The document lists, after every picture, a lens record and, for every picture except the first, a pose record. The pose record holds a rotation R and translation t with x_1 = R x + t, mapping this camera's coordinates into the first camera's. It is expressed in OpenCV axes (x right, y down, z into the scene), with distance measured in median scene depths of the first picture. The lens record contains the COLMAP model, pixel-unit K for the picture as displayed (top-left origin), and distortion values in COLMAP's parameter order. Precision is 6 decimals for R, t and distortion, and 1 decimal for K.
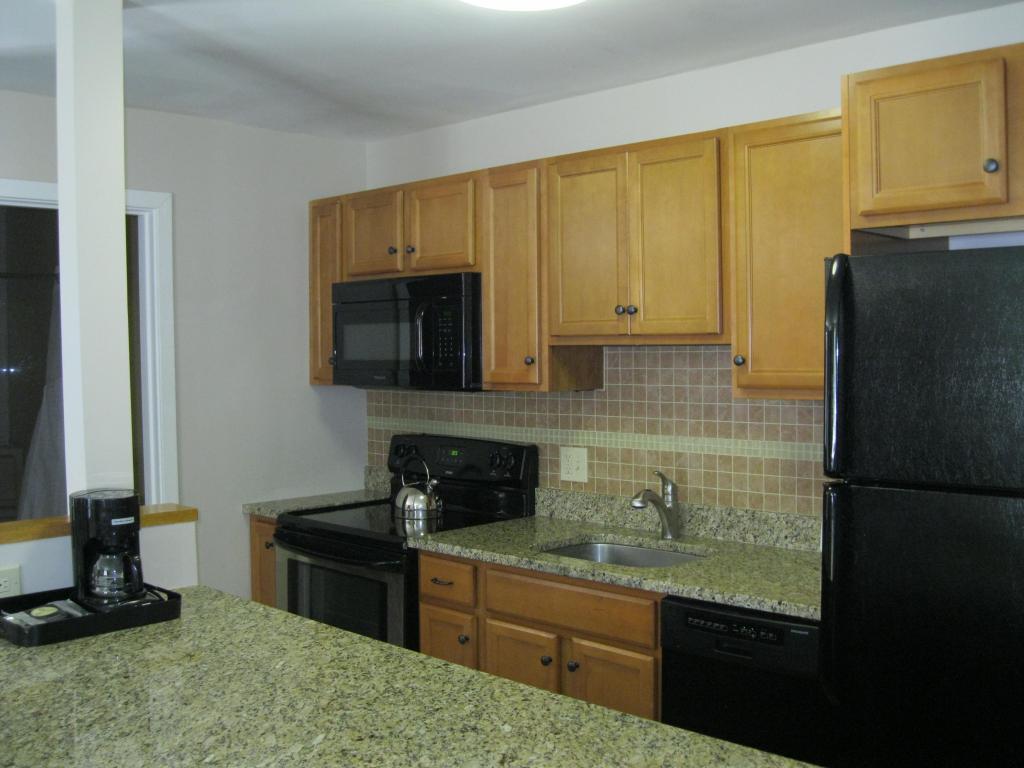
lens RADIAL K [[1038.0, 0, 505.7], [0, 1038.0, 379.9], [0, 0, 1]] dist [-0.121842, 0.006783]
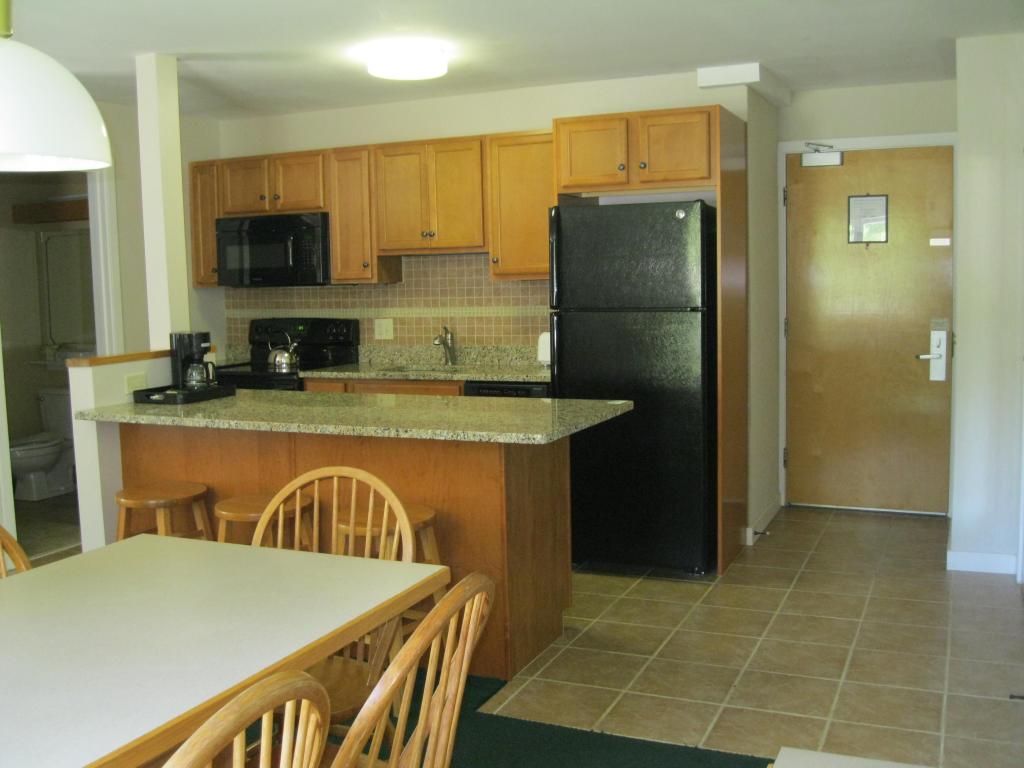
lens RADIAL K [[1038.0, 0, 505.7], [0, 1038.0, 379.9], [0, 0, 1]] dist [-0.121842, 0.006783]
pose [[0.939823, -0.046438, 0.338492, -0.337727], [0.024640, 0.997353, 0.068417, 0.058272], [-0.340773, -0.055959, 0.938479, -0.663366]]
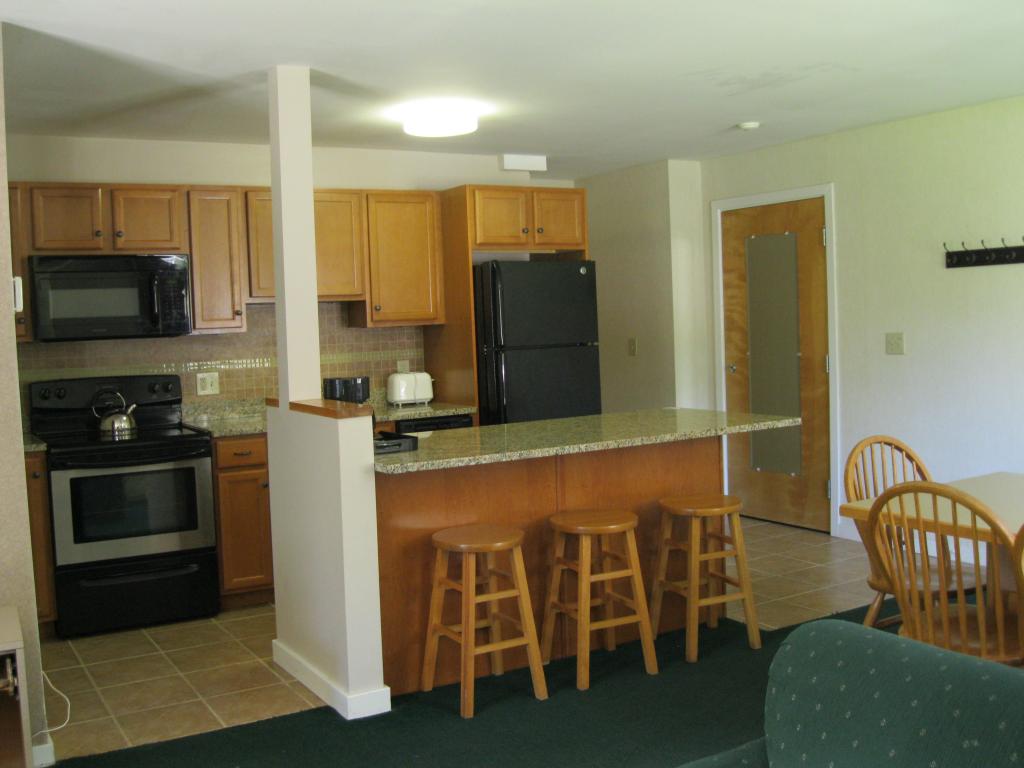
lens RADIAL K [[1038.0, 0, 505.7], [0, 1038.0, 379.9], [0, 0, 1]] dist [-0.121842, 0.006783]
pose [[0.251155, -0.059720, 0.966103, -1.382123], [0.060120, 0.997130, 0.046009, 0.035373], [-0.966078, 0.046526, 0.254025, 0.209612]]
